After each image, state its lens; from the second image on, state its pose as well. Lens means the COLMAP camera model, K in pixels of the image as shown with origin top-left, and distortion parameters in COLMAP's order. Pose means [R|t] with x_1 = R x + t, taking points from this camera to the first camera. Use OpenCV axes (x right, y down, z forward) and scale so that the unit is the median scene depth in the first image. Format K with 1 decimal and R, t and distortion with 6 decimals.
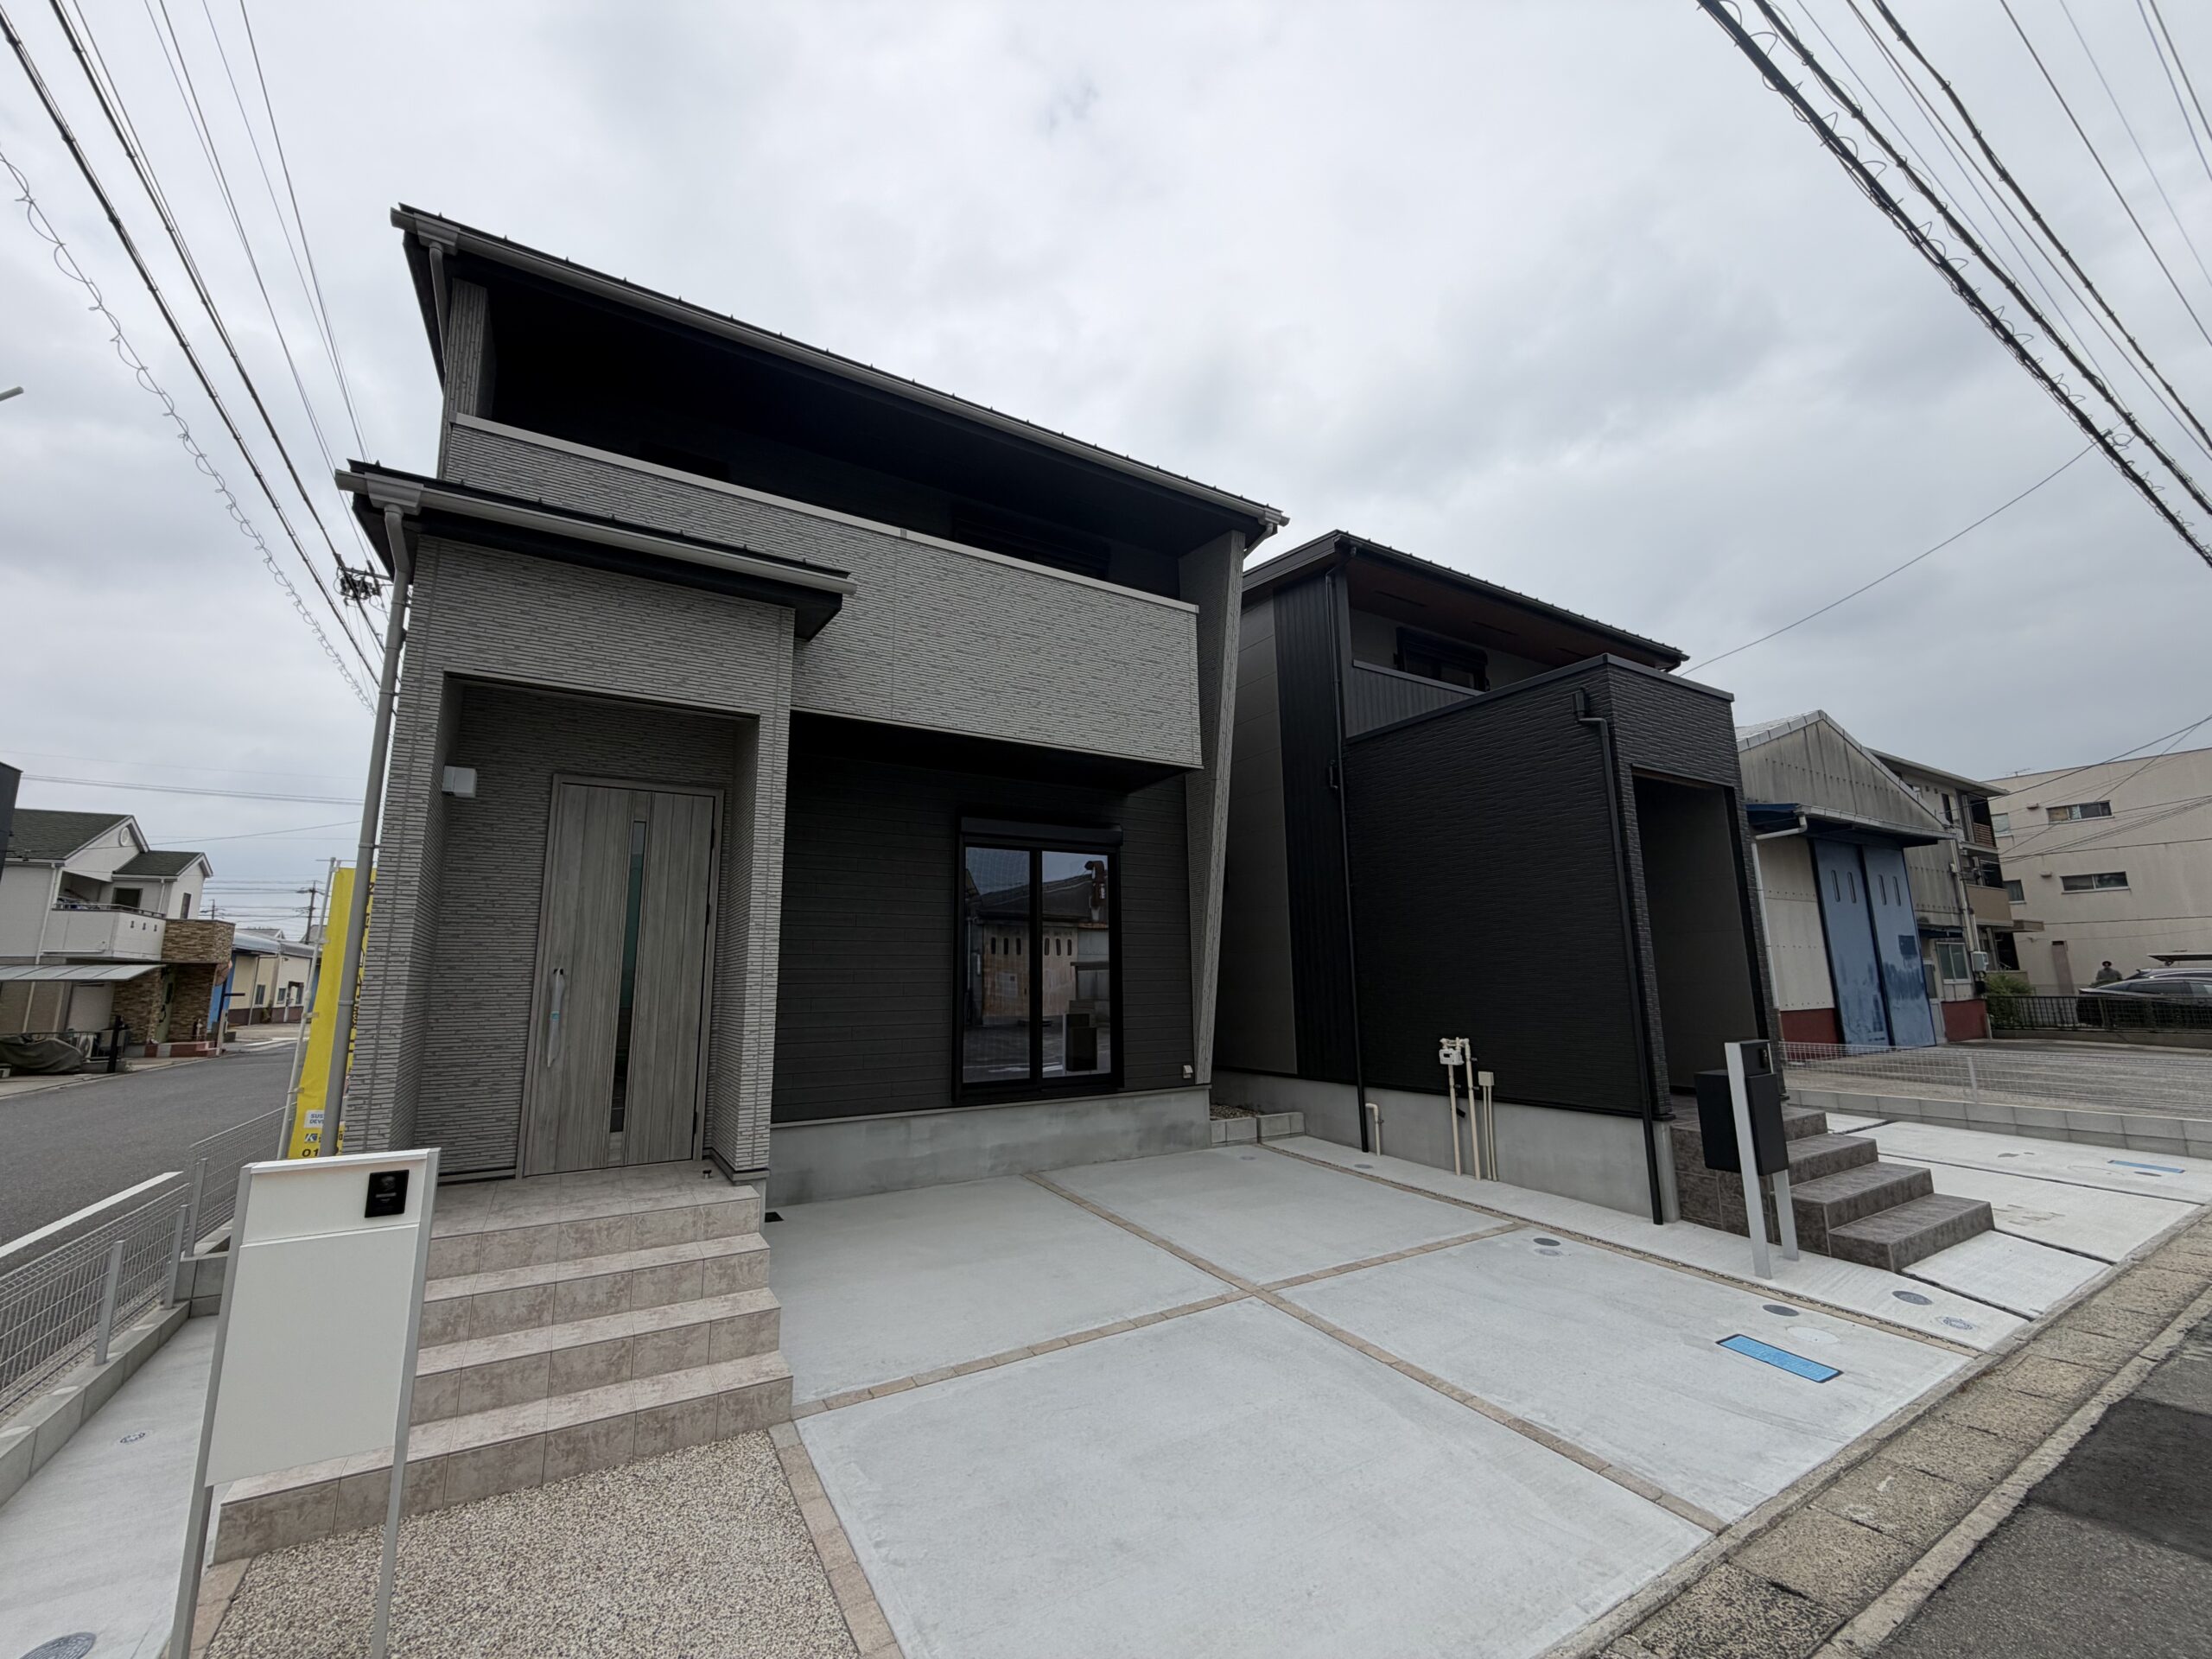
lens RADIAL K [[891.2, 0, 1106.0], [0, 891.2, 829.5], [0, 0, 1]] dist [0.000918, -0.010511]
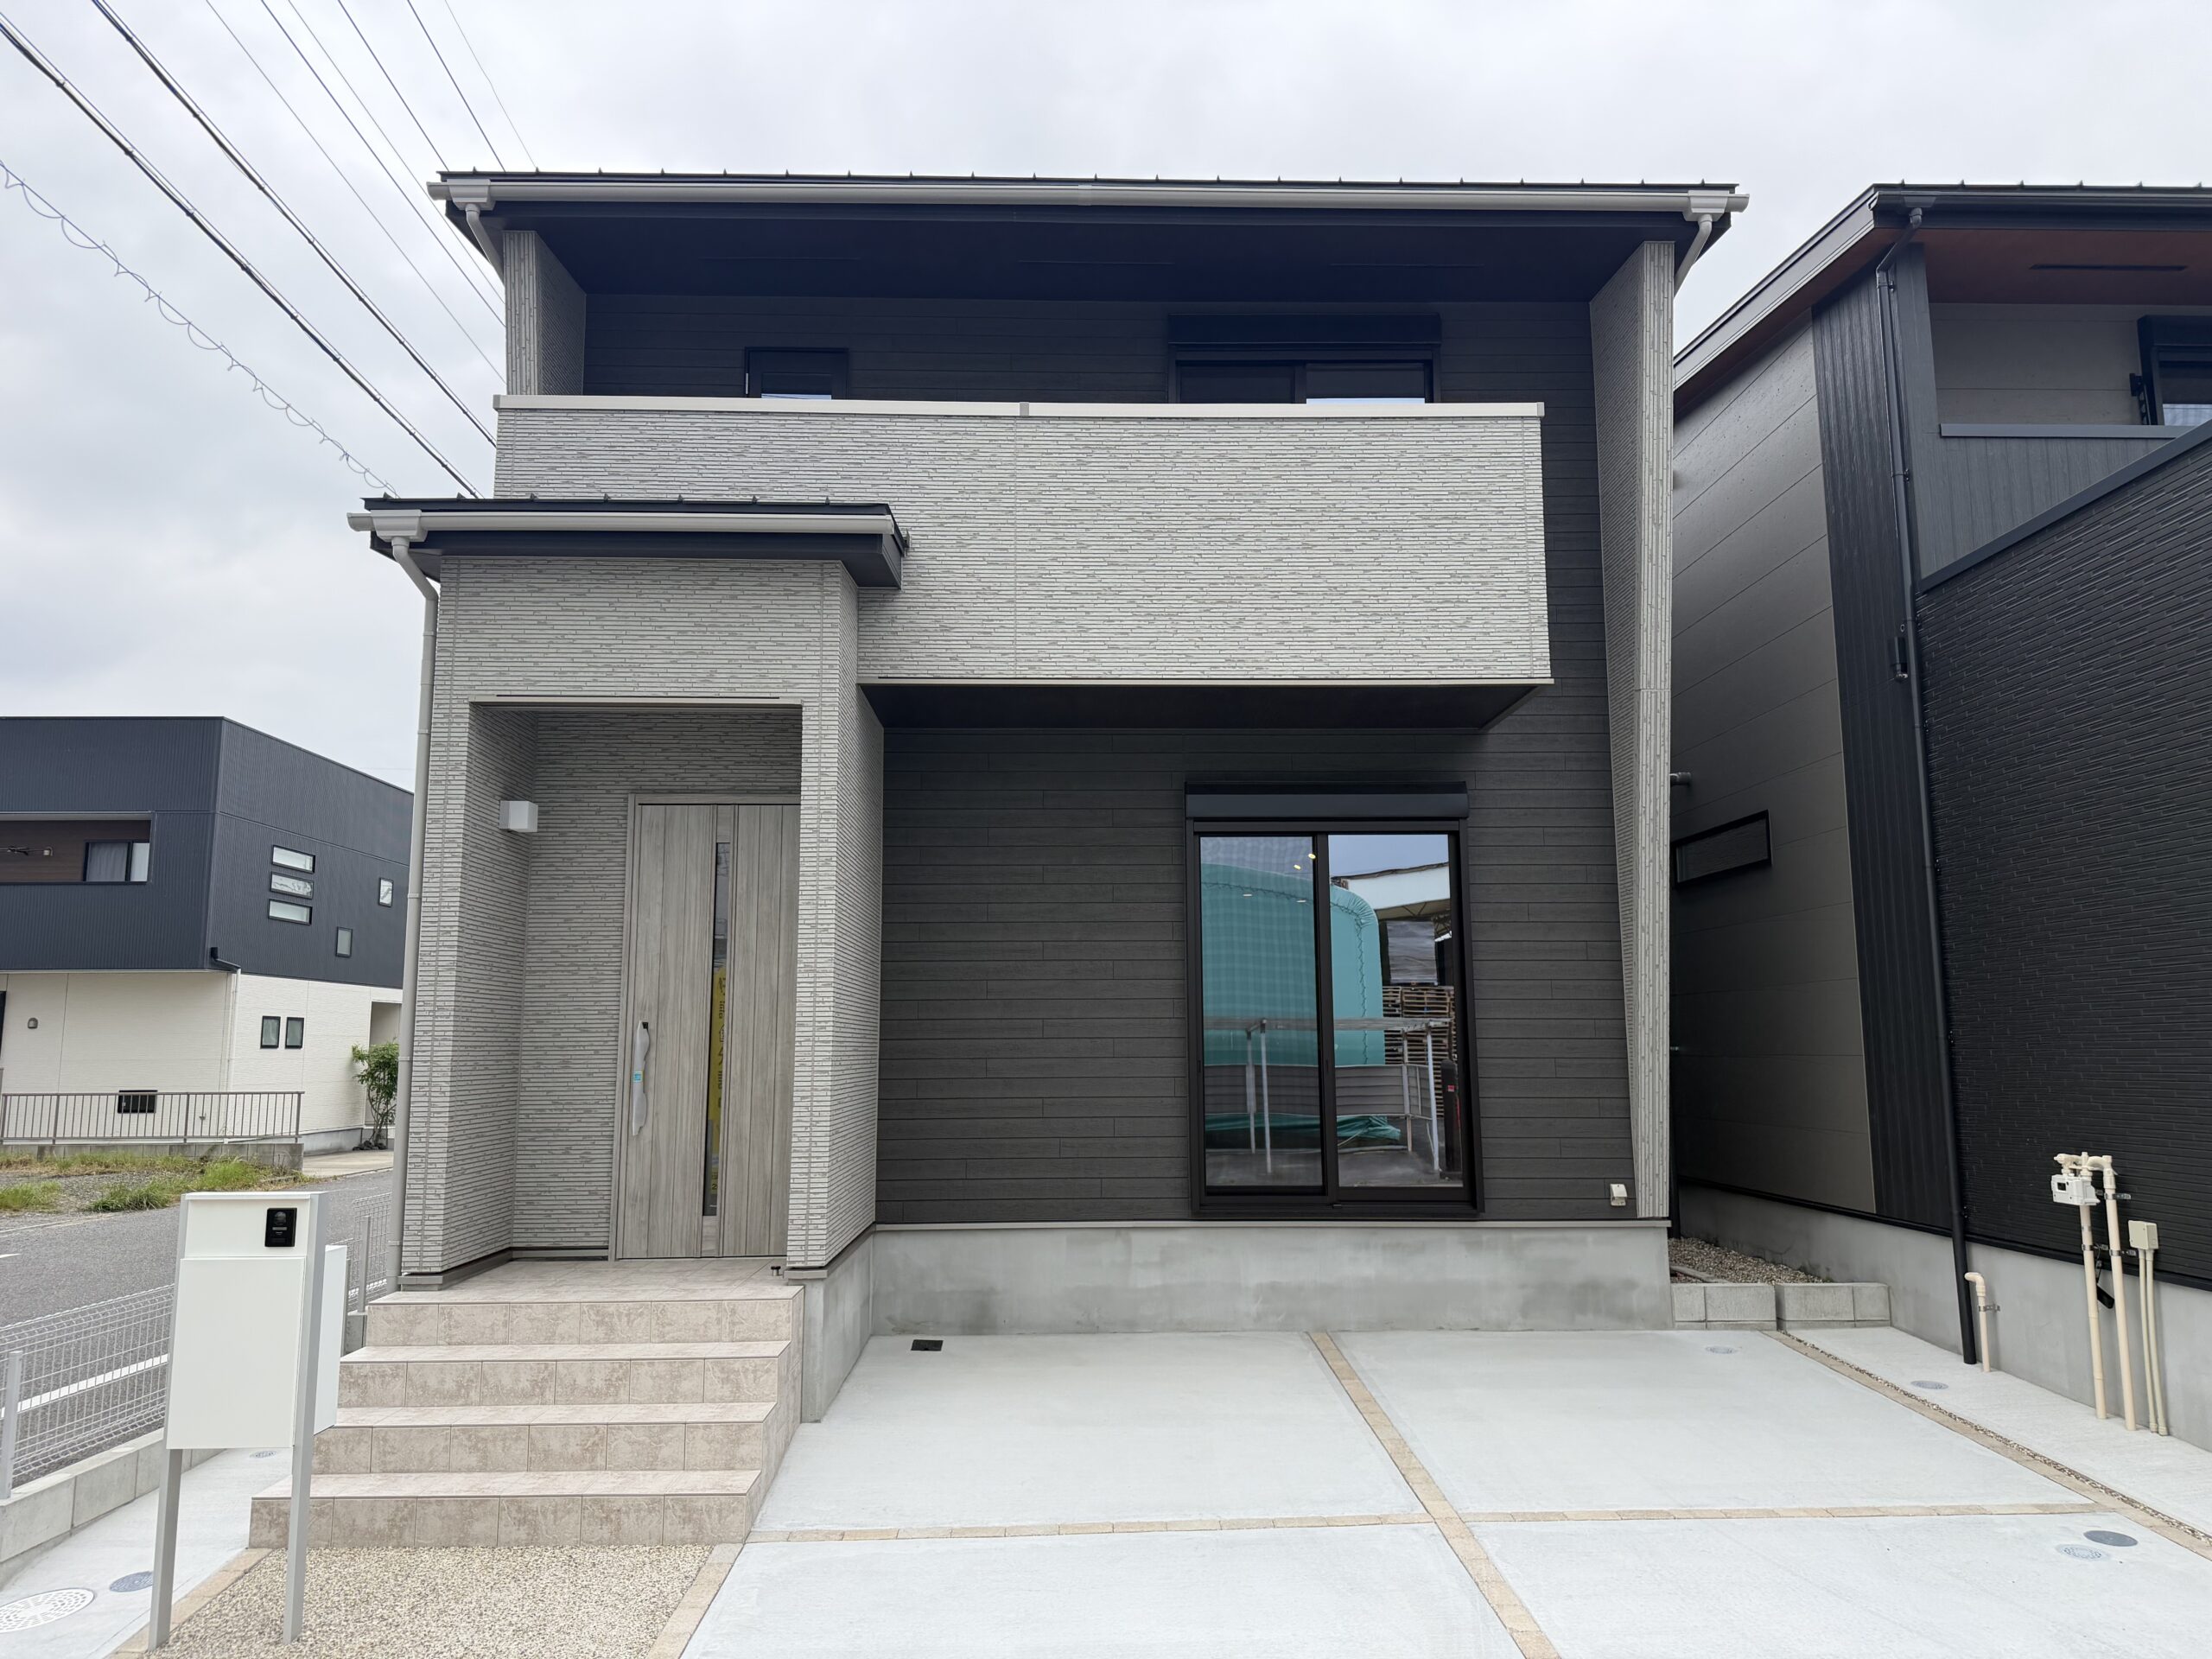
lens RADIAL K [[1663.0, 0, 1217.9], [0, 1663.0, 815.3], [0, 0, 1]] dist [0.085064, -0.175672]
pose [[0.864771, -0.061300, -0.498411, 0.617126], [0.079767, 0.996688, 0.015817, -0.021119], [0.495791, -0.053435, 0.866797, -0.103632]]
